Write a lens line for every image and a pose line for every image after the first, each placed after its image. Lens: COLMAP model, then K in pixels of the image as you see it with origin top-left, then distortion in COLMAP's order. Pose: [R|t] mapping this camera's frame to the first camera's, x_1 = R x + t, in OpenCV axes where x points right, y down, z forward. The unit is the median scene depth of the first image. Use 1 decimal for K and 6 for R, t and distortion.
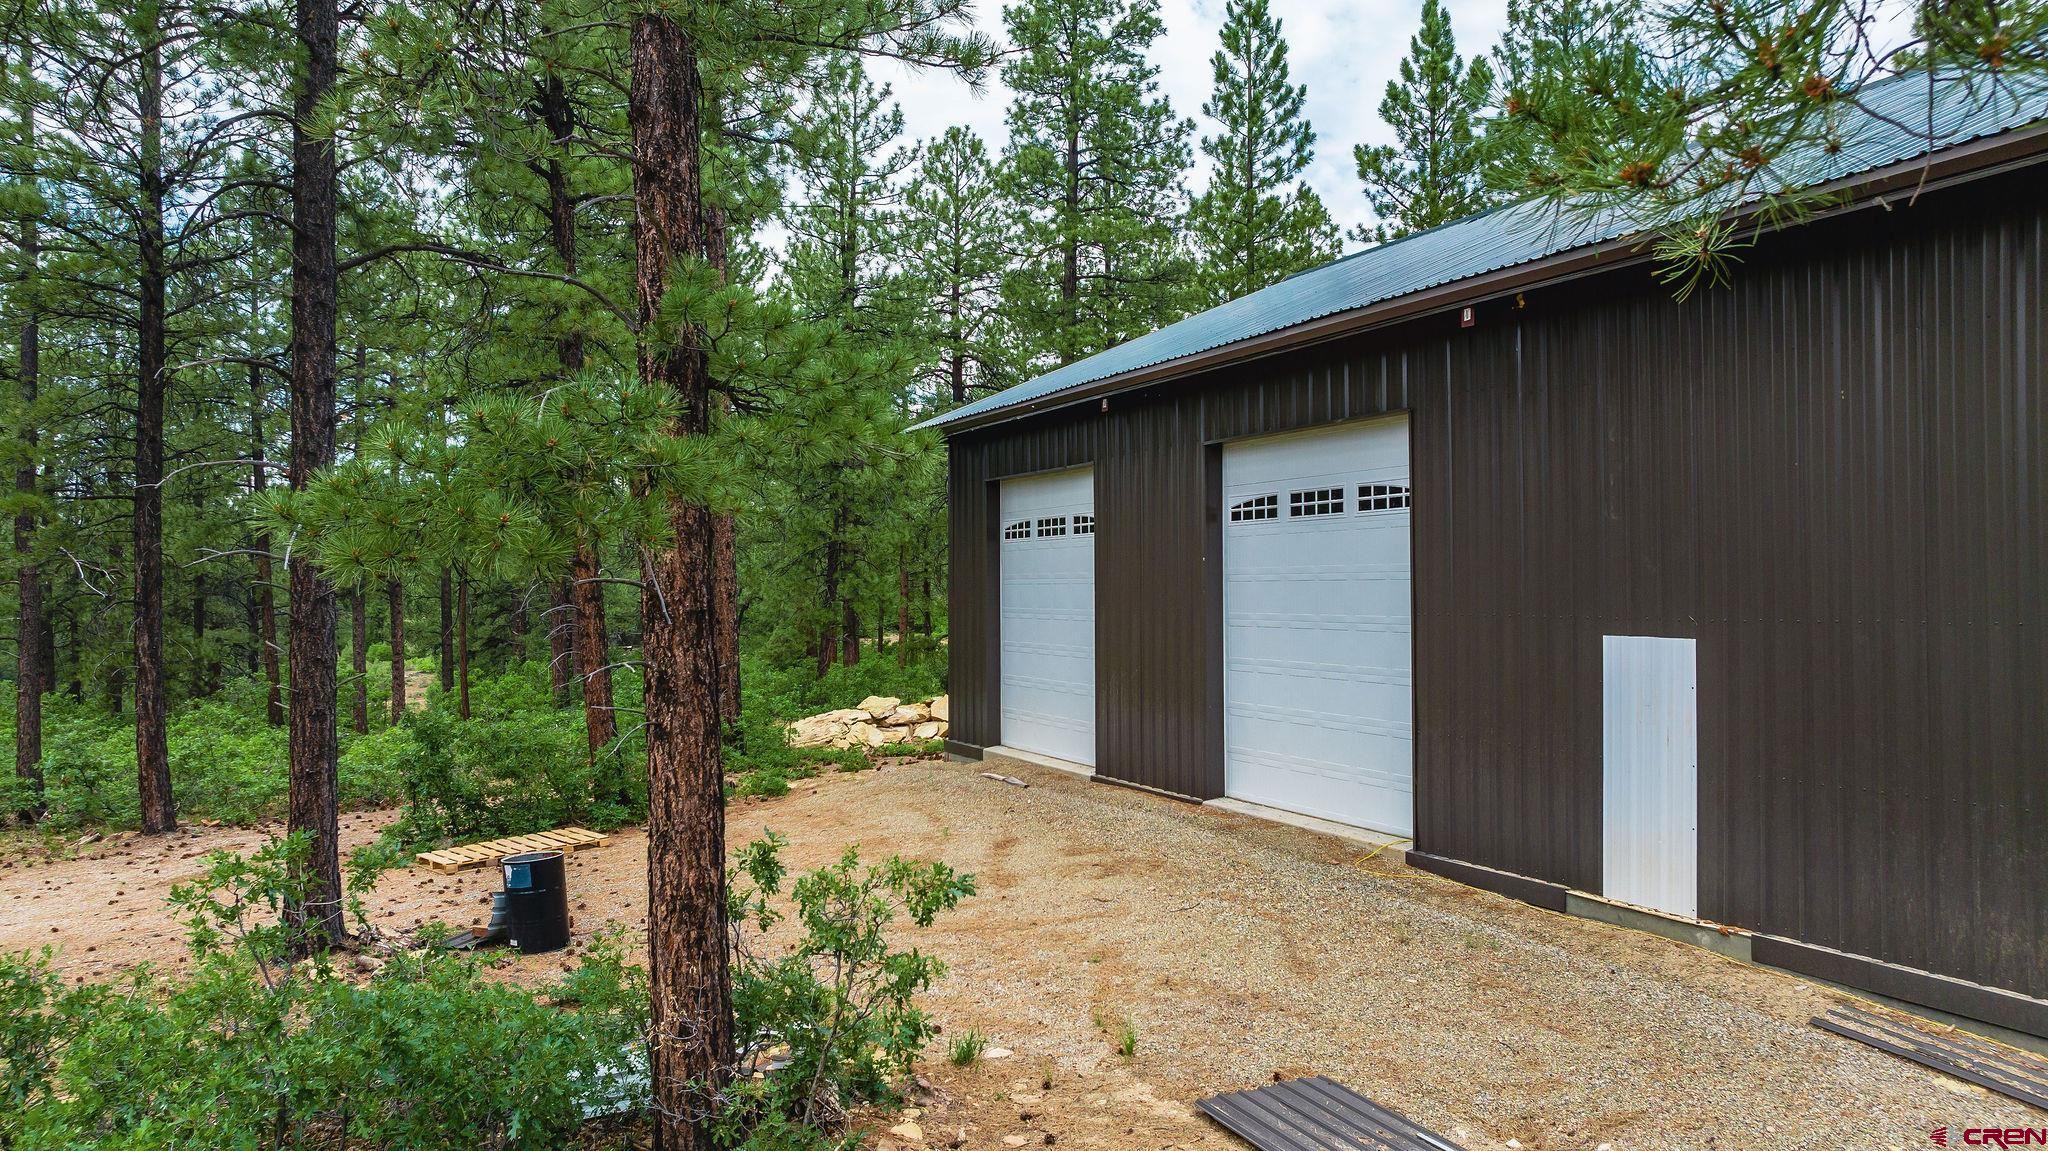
lens RADIAL K [[1572.5, 0, 1030.3], [0, 1572.5, 585.5], [0, 0, 1]] dist [-0.001258, 0.008354]
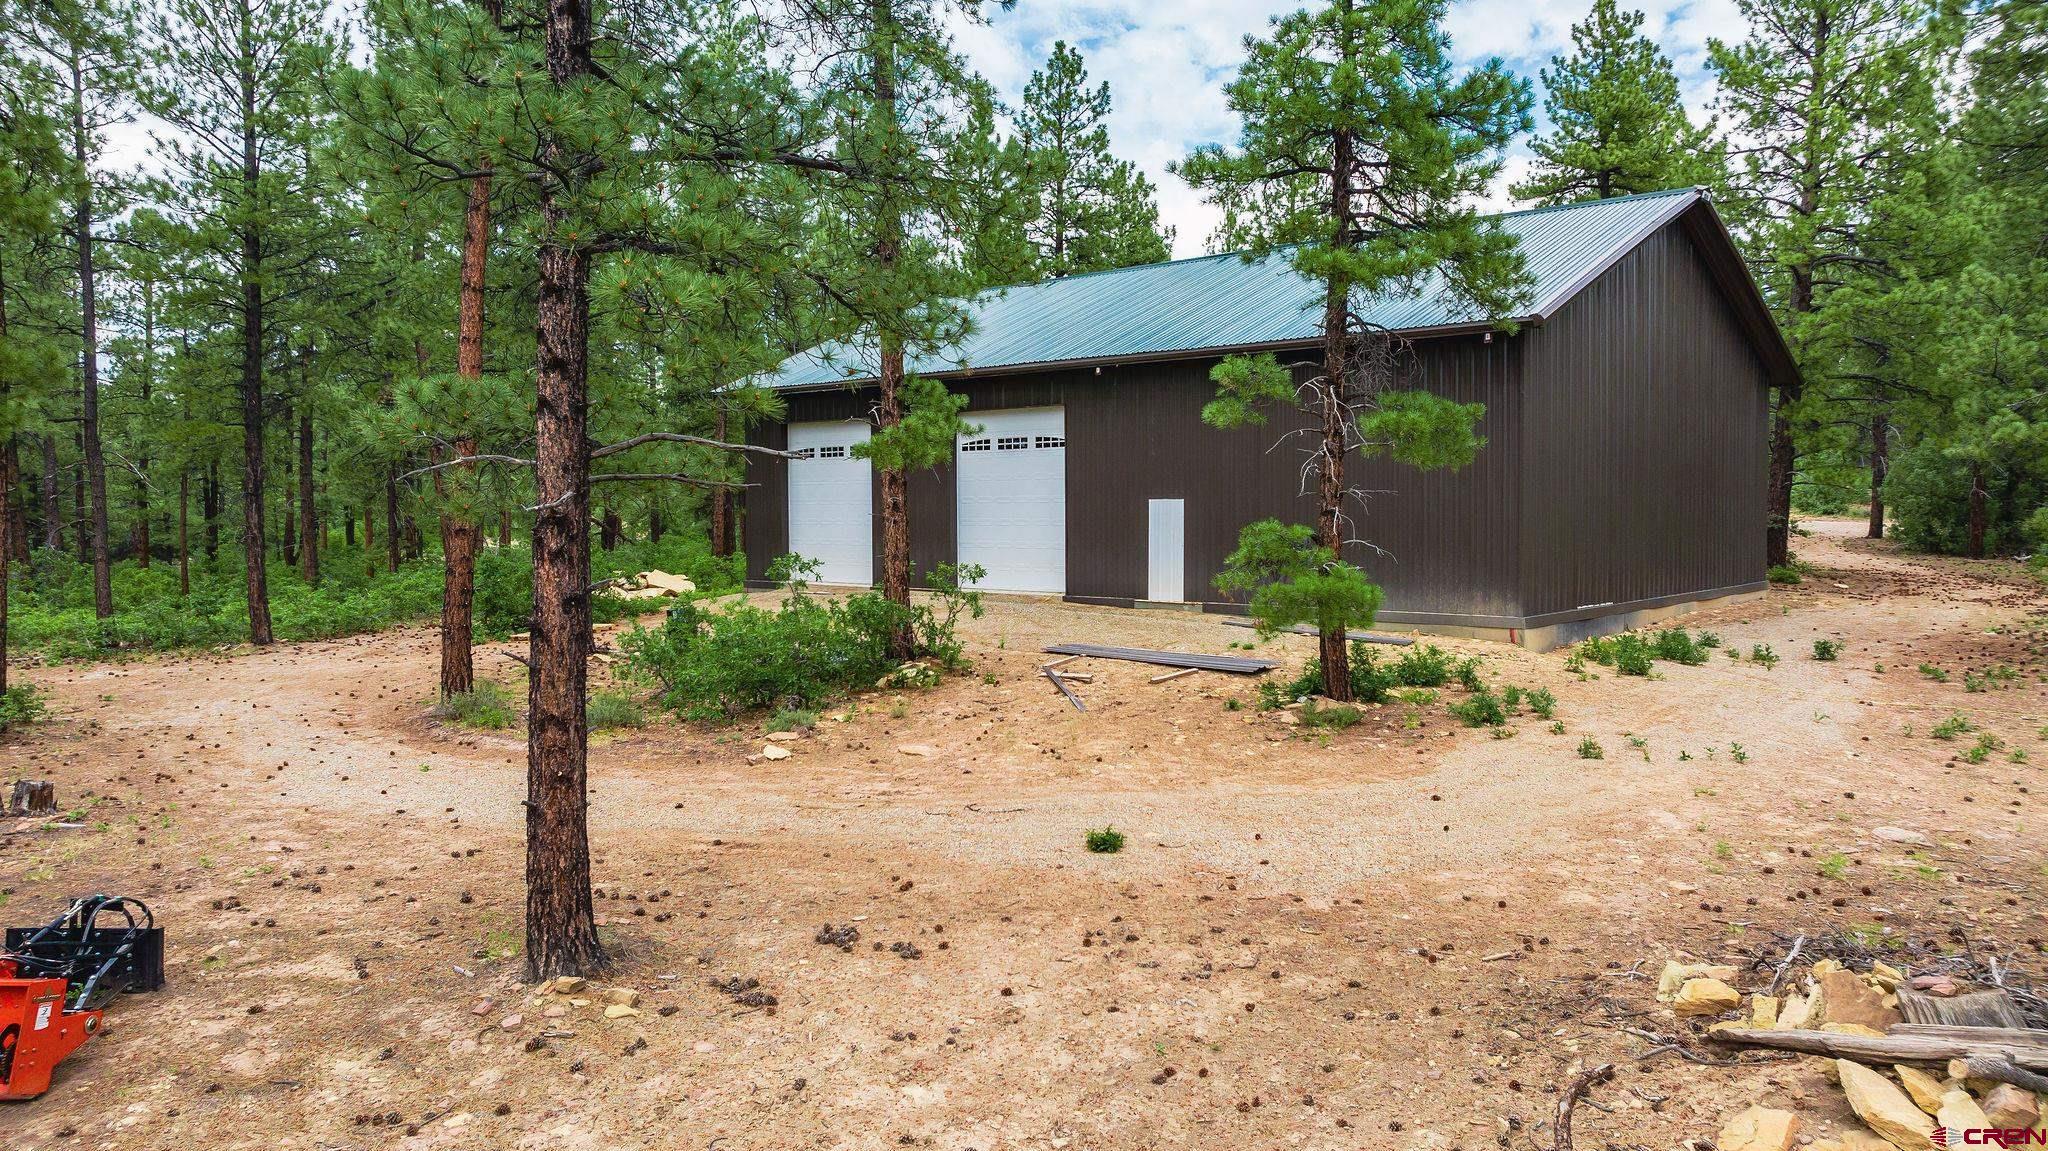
lens RADIAL K [[1572.5, 0, 1023.1], [0, 1572.5, 570.2], [0, 0, 1]] dist [-0.001258, 0.008354]
pose [[0.939814, -0.010490, 0.341526, -0.571540], [-0.002917, 0.999246, 0.038720, 0.039084], [-0.341675, -0.037386, 0.939074, -1.088871]]
